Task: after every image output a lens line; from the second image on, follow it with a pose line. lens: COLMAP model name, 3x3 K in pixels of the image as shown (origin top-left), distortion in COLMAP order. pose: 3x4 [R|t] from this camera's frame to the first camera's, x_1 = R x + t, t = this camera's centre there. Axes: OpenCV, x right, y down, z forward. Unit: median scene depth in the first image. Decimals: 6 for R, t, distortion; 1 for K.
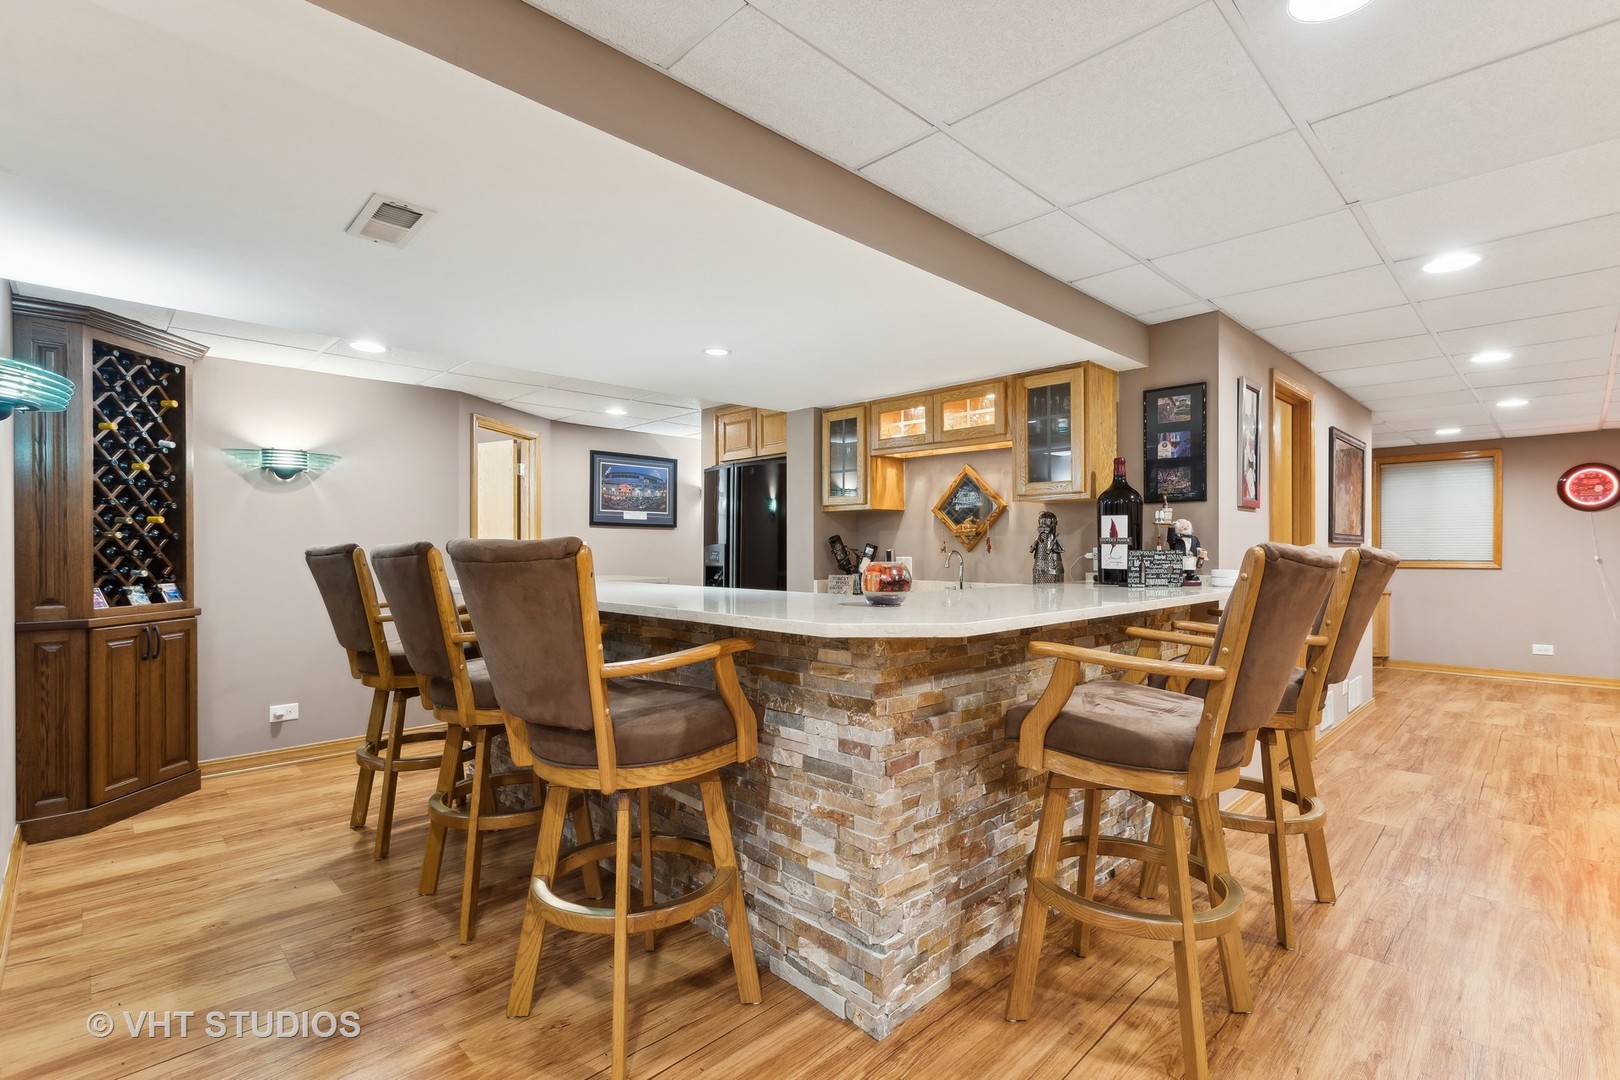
lens RADIAL K [[739.3, 0, 820.0], [0, 739.3, 542.3], [0, 0, 1]] dist [-0.002256, 0.000889]
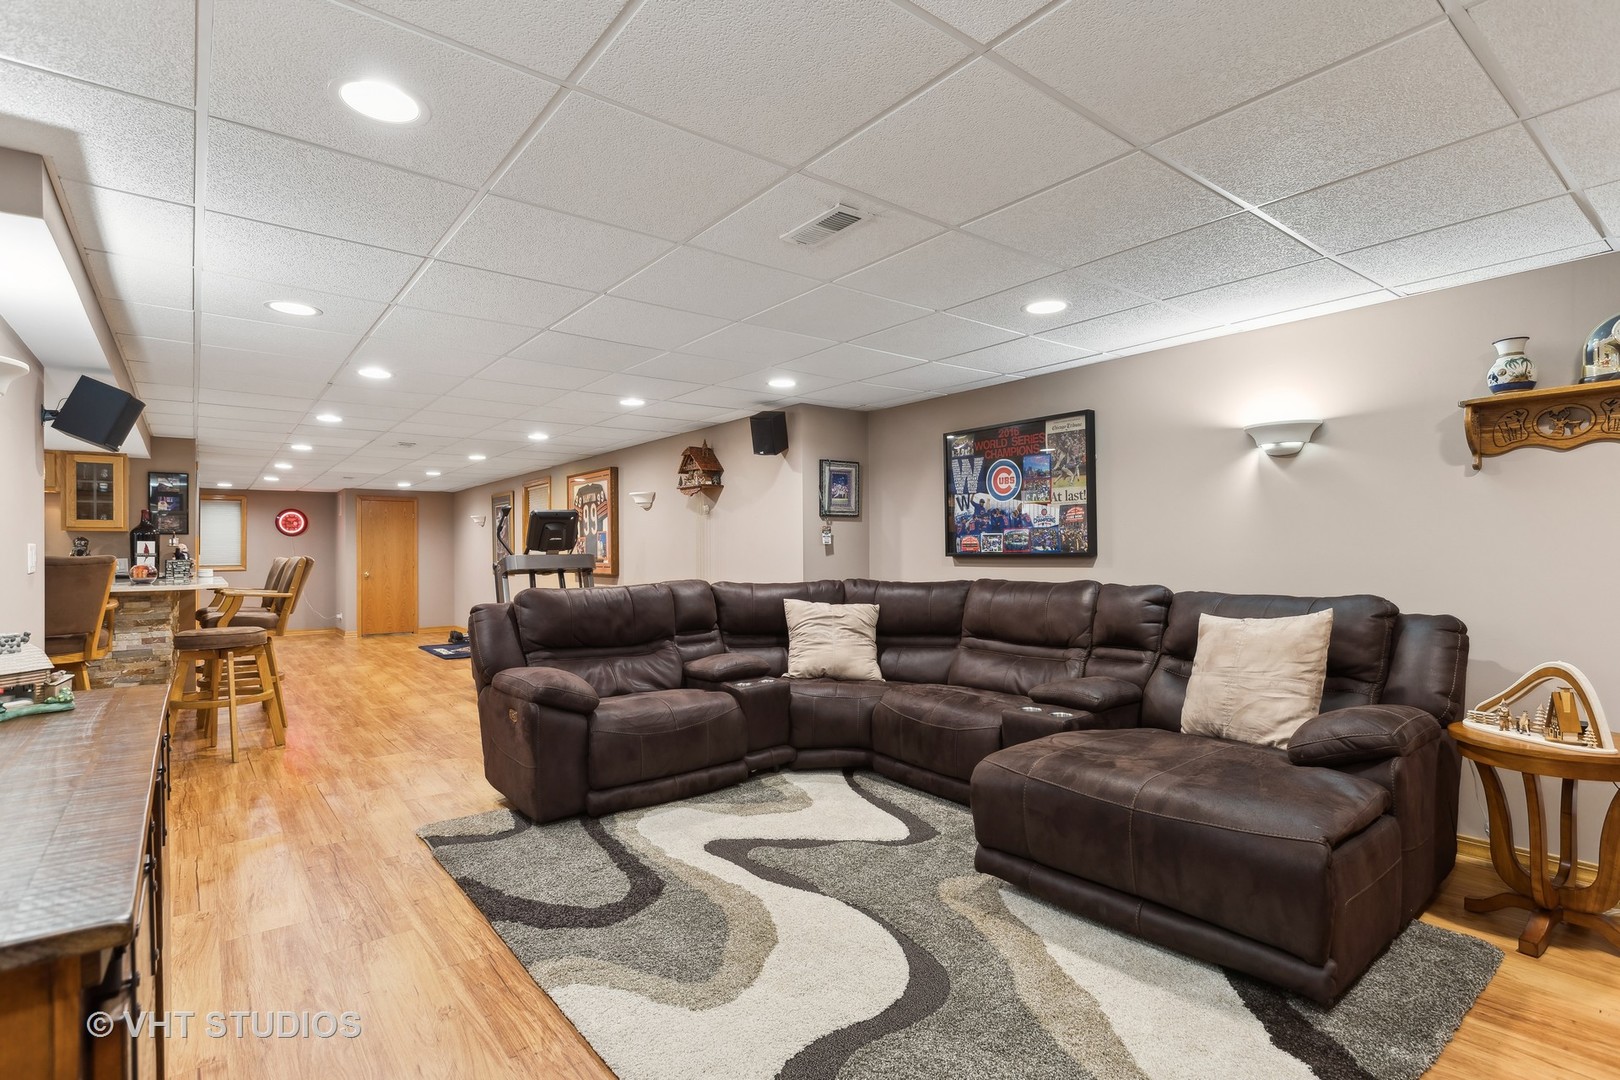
lens RADIAL K [[804.8, 0, 821.7], [0, 804.8, 547.7], [0, 0, 1]] dist [-0.003008, 0.000742]
pose [[0.104468, 0.003786, 0.994521, -1.358473], [0.004642, 0.999980, -0.004294, -0.003773], [-0.994517, 0.005066, 0.104448, -0.848235]]
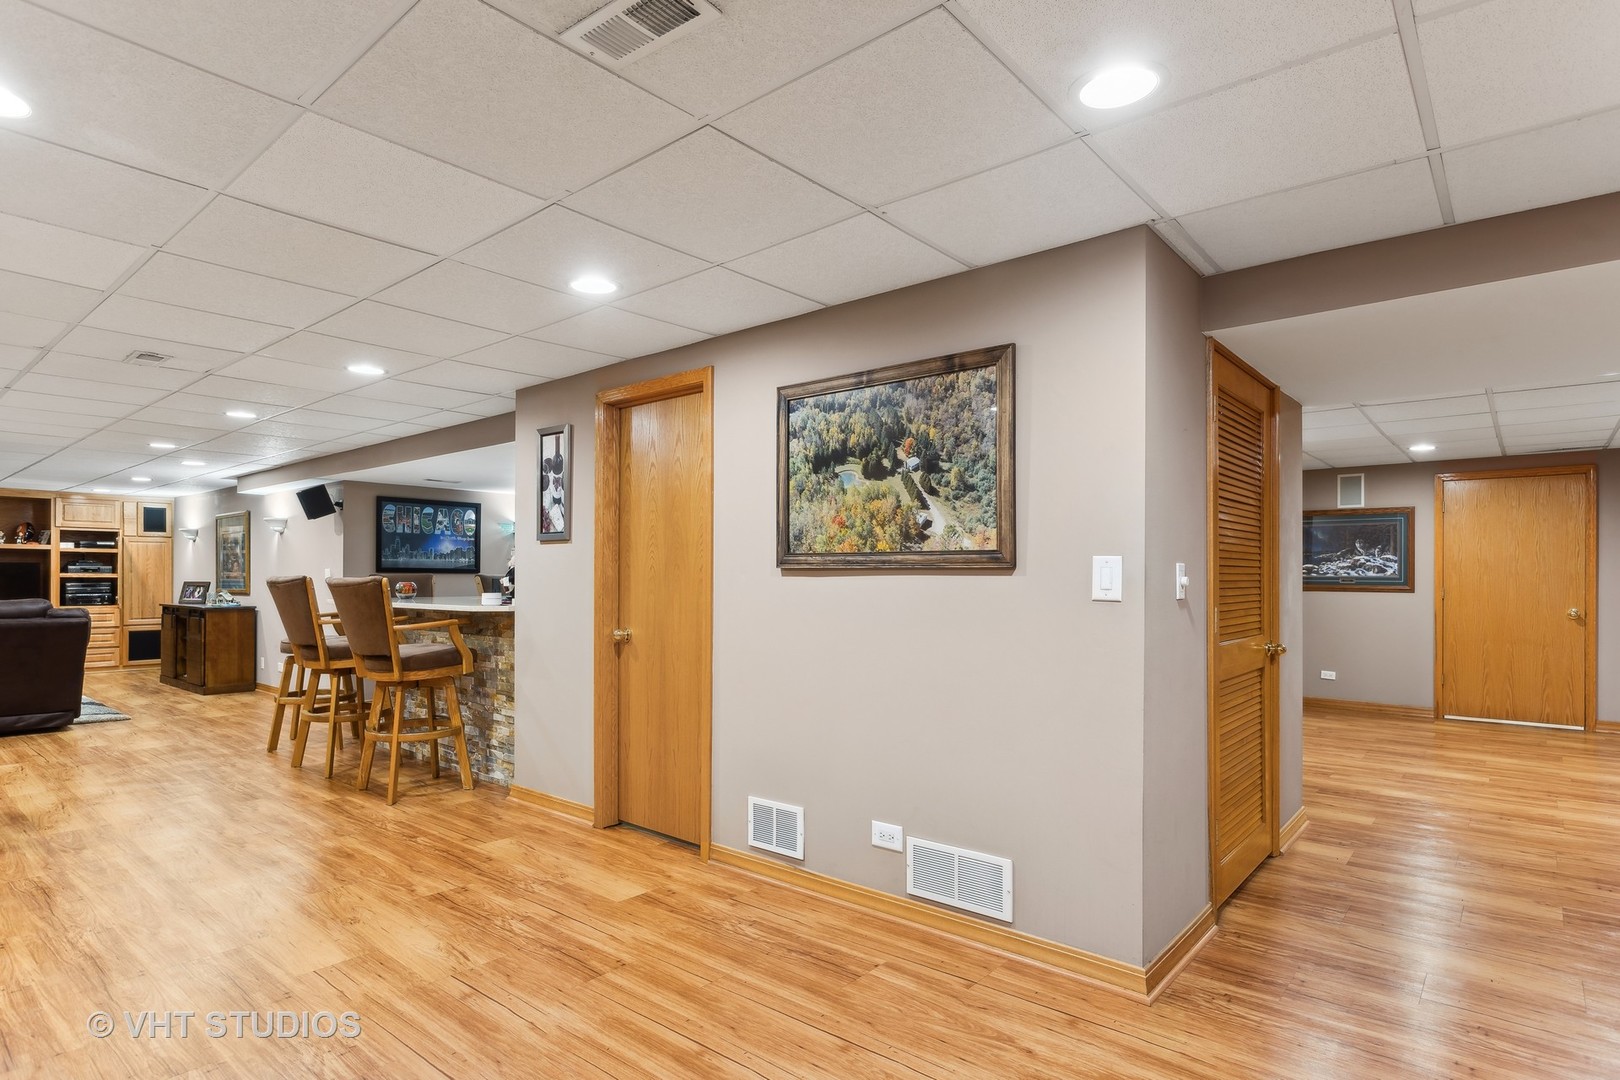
lens RADIAL K [[825.7, 0, 799.9], [0, 825.7, 581.1], [0, 0, 1]] dist [0.004295, -0.001240]
pose [[0.098885, 0.003172, -0.995094, 4.104999], [0.001207, 0.999994, 0.003308, 0.022032], [0.995098, -0.001528, 0.098880, 2.763054]]
